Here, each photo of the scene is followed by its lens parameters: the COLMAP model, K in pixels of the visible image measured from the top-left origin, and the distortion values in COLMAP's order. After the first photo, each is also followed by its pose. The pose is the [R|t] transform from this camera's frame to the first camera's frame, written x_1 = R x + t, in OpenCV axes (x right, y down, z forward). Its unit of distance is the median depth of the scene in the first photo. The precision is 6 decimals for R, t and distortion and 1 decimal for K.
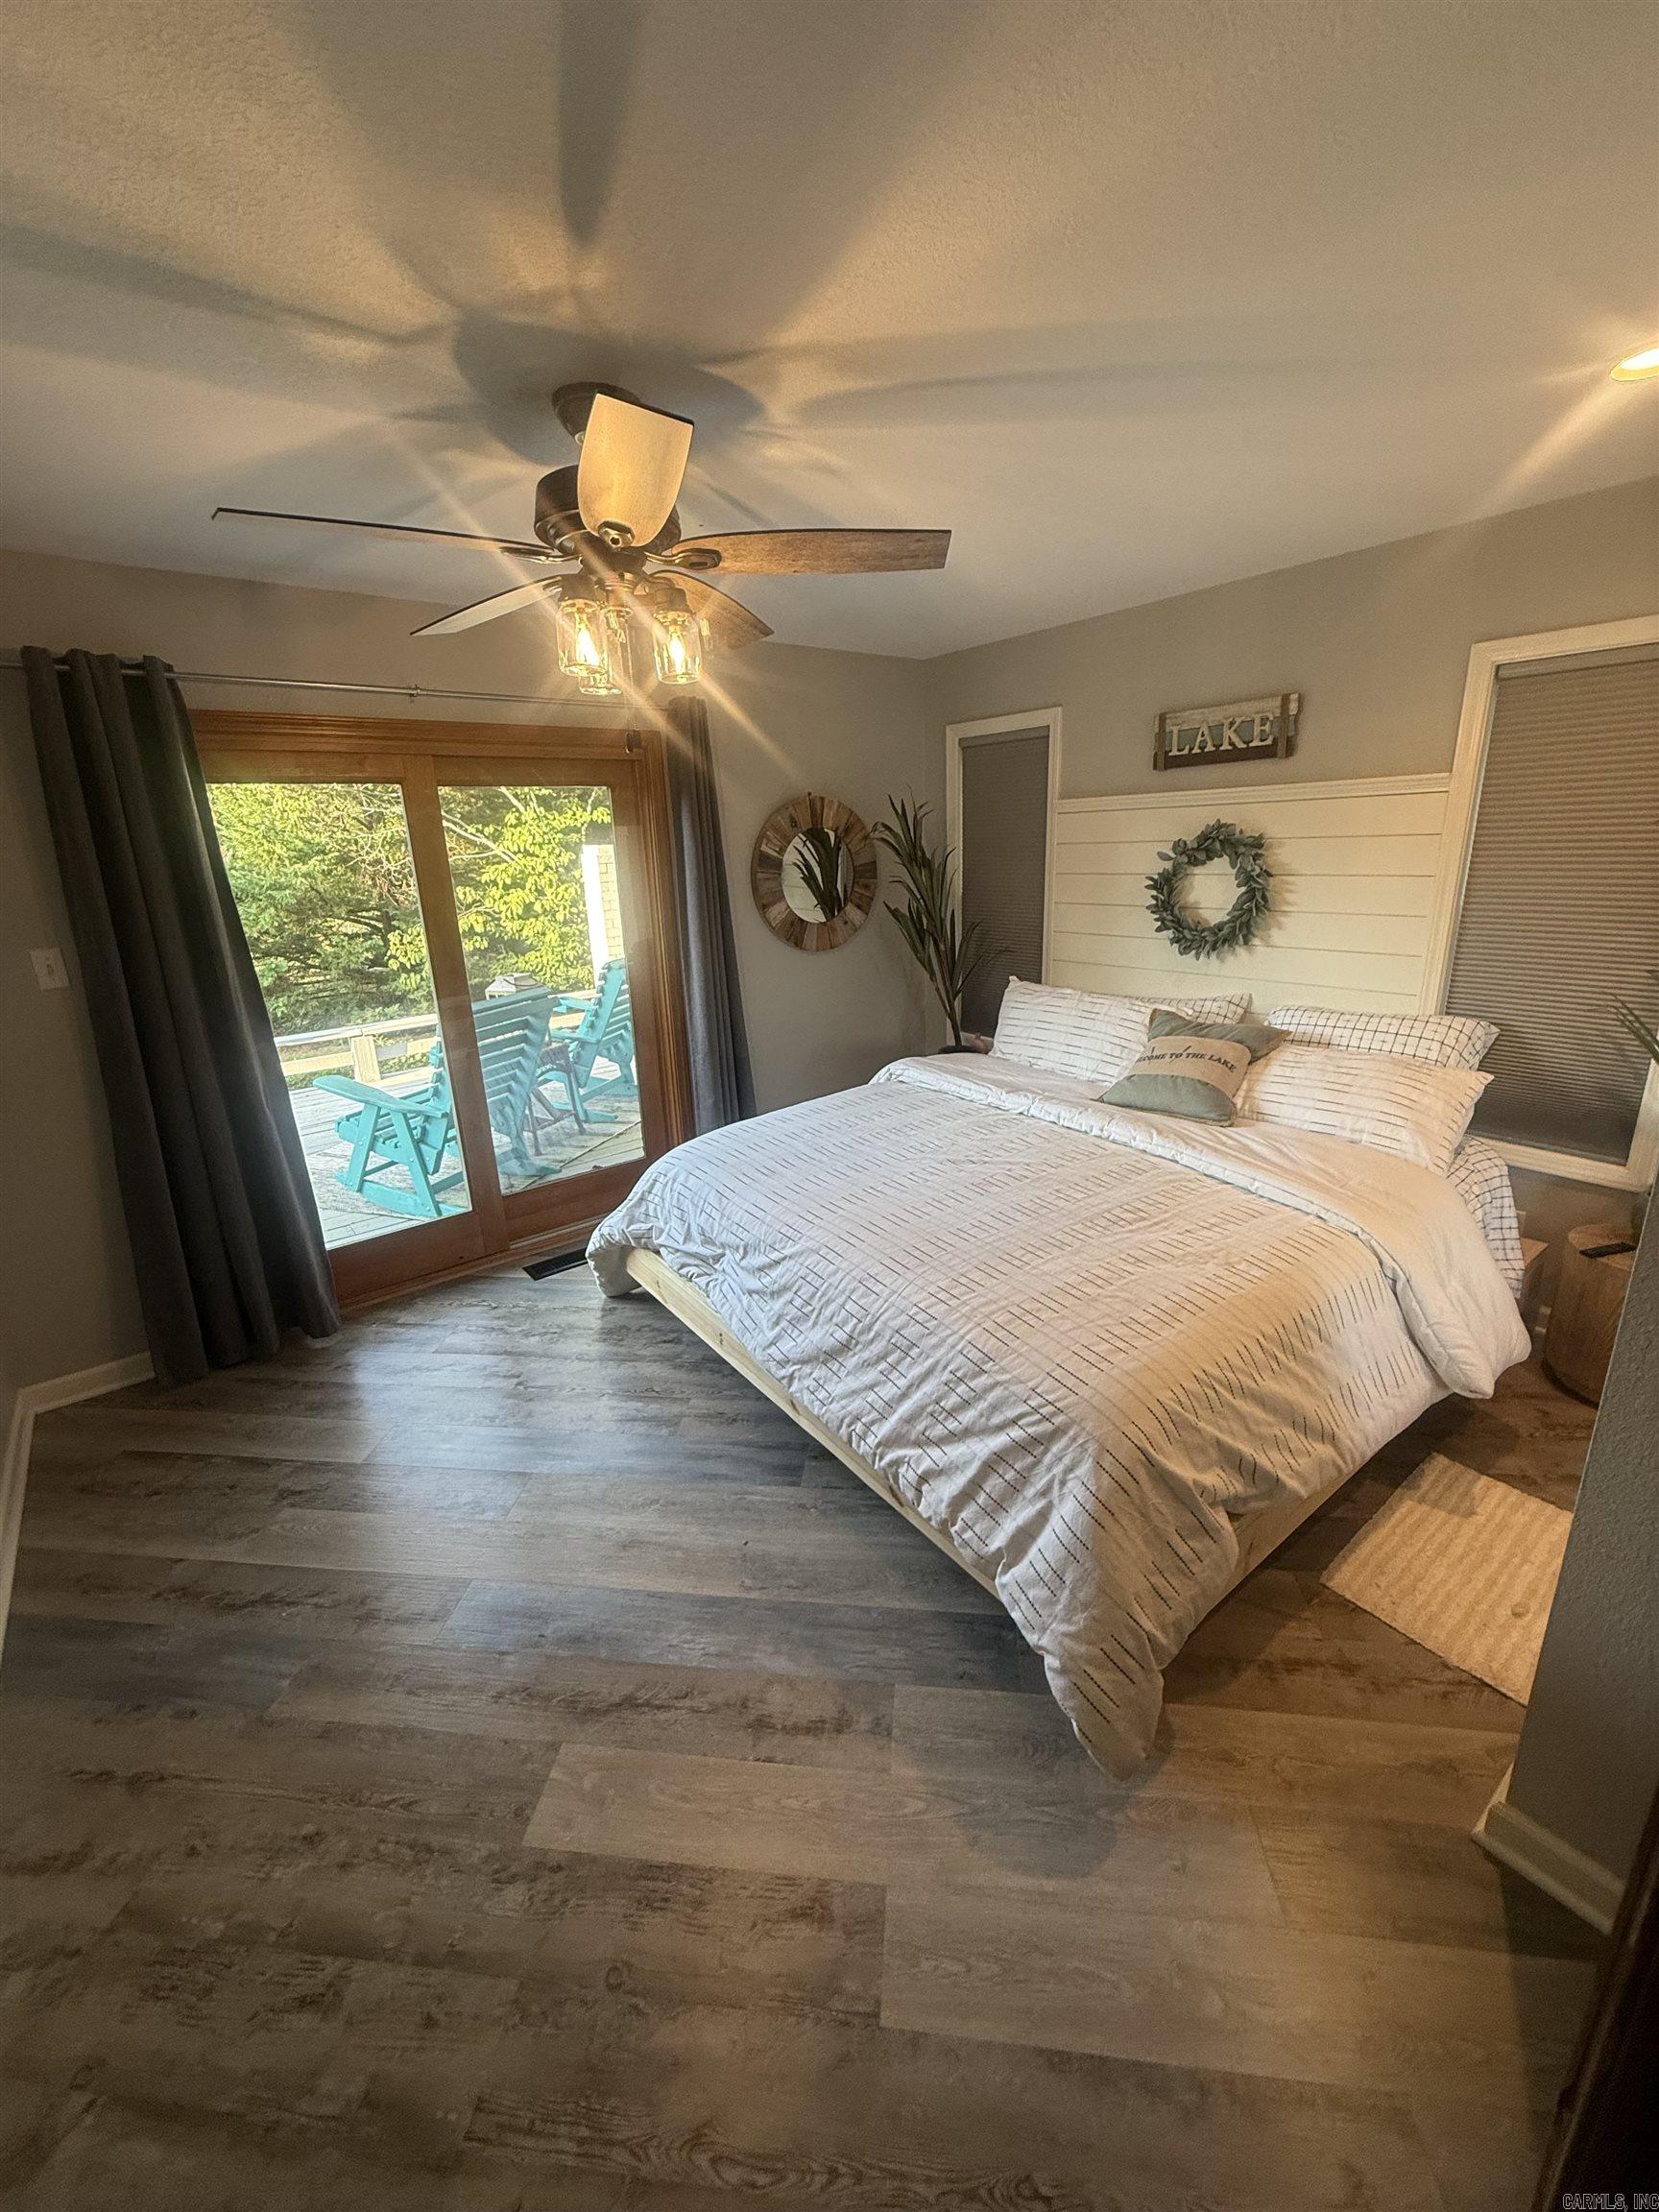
lens RADIAL K [[884.9, 0, 841.8], [0, 884.9, 1098.9], [0, 0, 1]] dist [-0.000185, 0.000153]
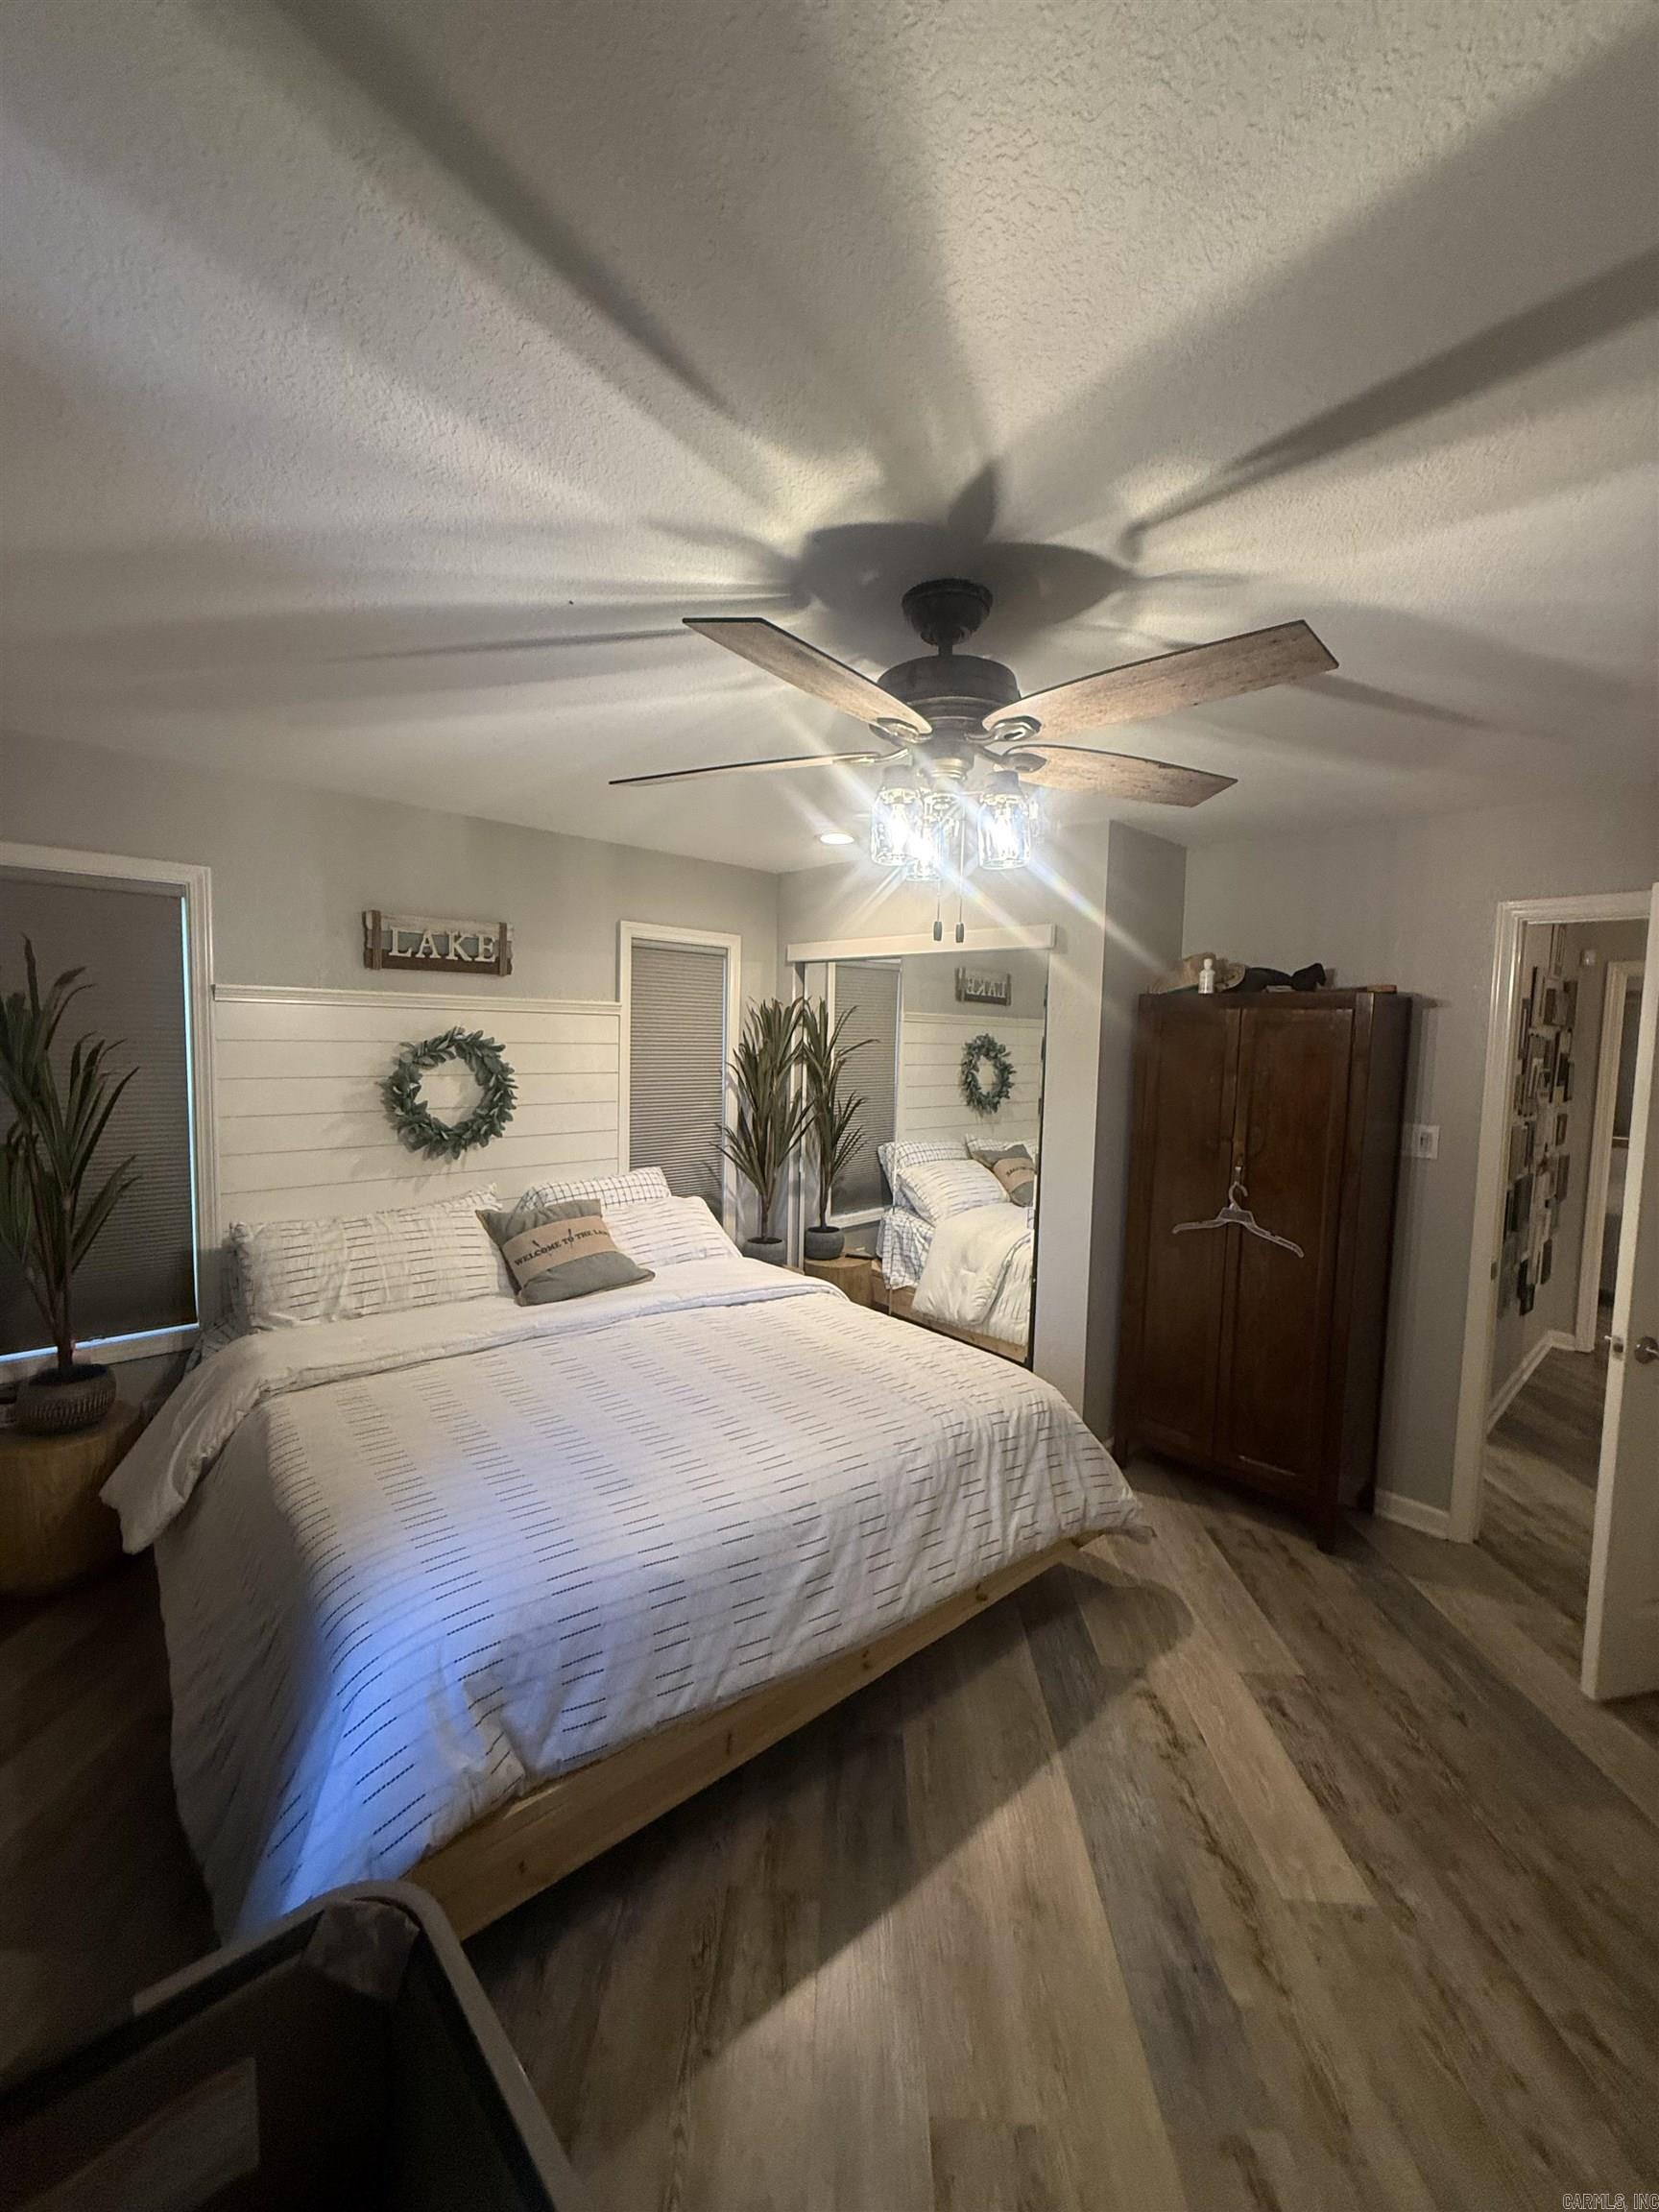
lens RADIAL K [[880.6, 0, 827.1], [0, 880.6, 1101.6], [0, 0, 1]] dist [-0.000200, 0.000050]
pose [[-0.073457, -0.039827, 0.996503, -1.185916], [0.264908, 0.962528, 0.057996, -0.325844], [-0.961472, 0.268242, -0.060154, 1.259314]]
